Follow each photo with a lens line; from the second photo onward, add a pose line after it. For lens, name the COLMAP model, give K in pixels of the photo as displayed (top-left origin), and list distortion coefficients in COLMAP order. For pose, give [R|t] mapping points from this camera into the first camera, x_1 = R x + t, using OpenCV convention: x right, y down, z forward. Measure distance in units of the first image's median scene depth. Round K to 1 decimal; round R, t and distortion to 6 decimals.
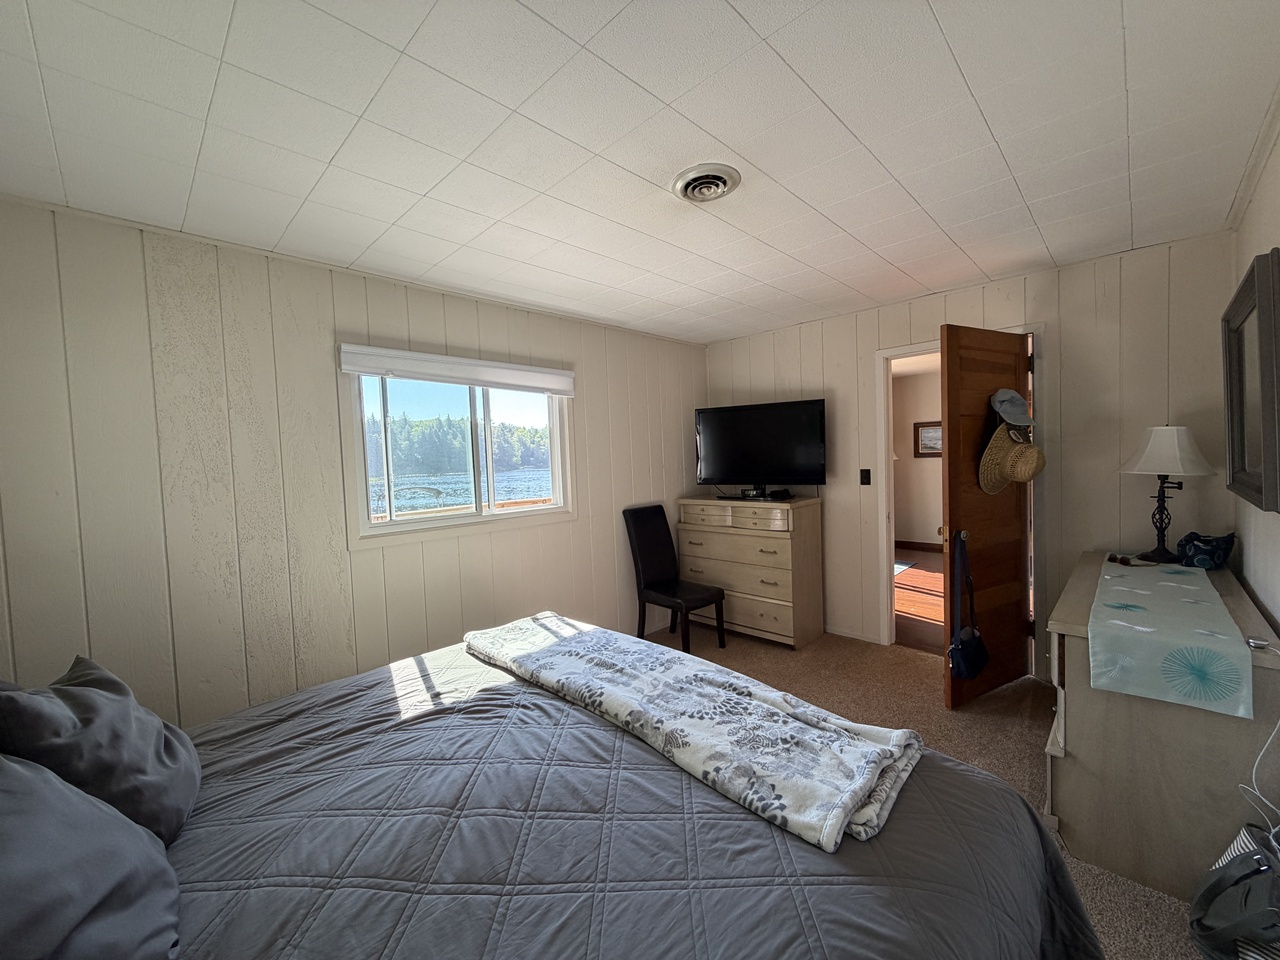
lens RADIAL K [[507.4, 0, 638.9], [0, 507.4, 479.4], [0, 0, 1]] dist [-0.000314, 0.000385]
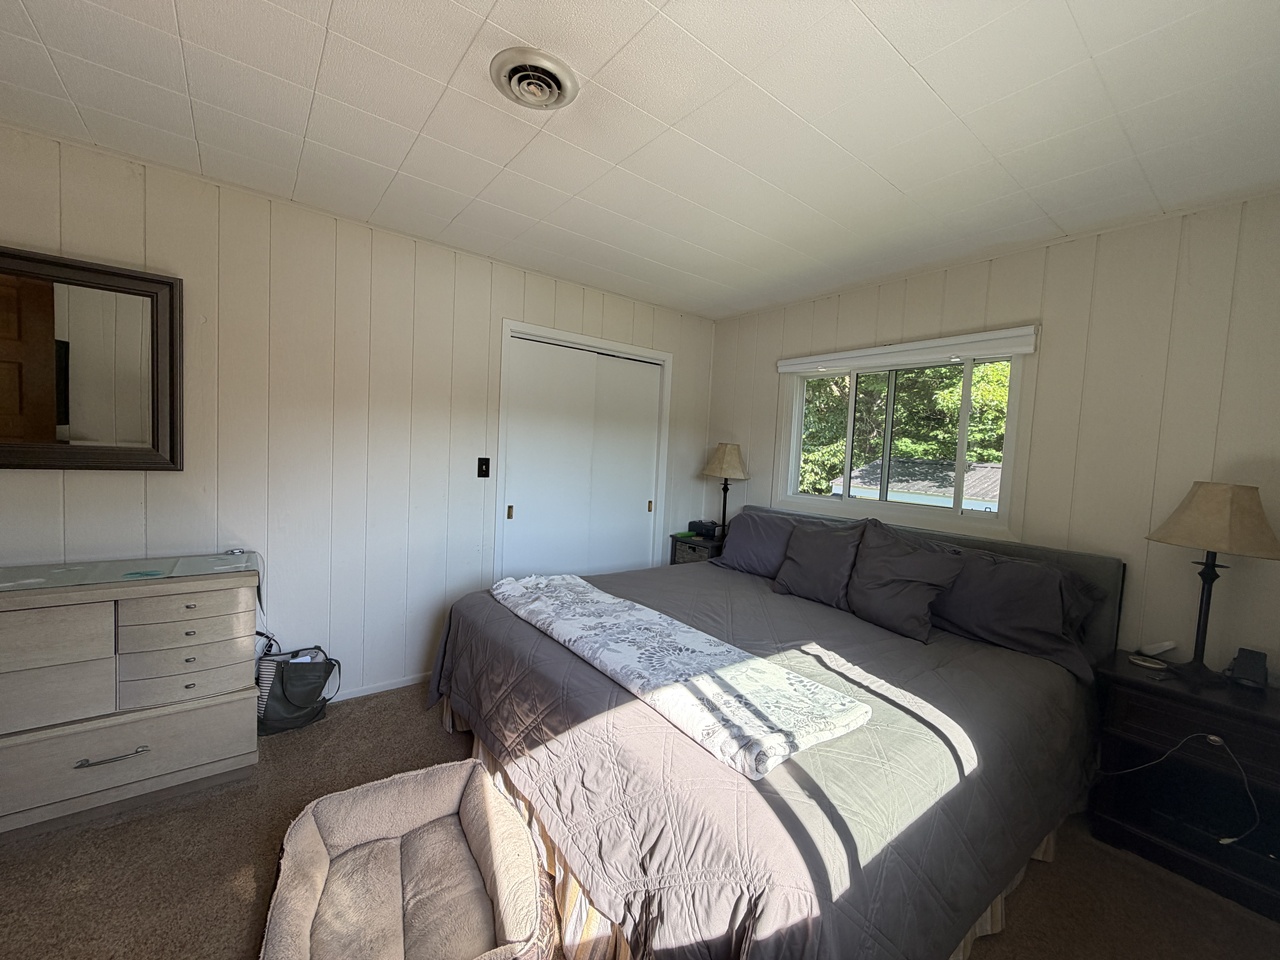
lens RADIAL K [[507.4, 0, 638.9], [0, 507.4, 479.4], [0, 0, 1]] dist [-0.000314, 0.000385]
pose [[-0.990716, -0.018970, 0.134619, -0.148582], [-0.006537, 0.995718, 0.092207, -0.035865], [-0.135792, 0.090471, -0.986598, 1.804108]]
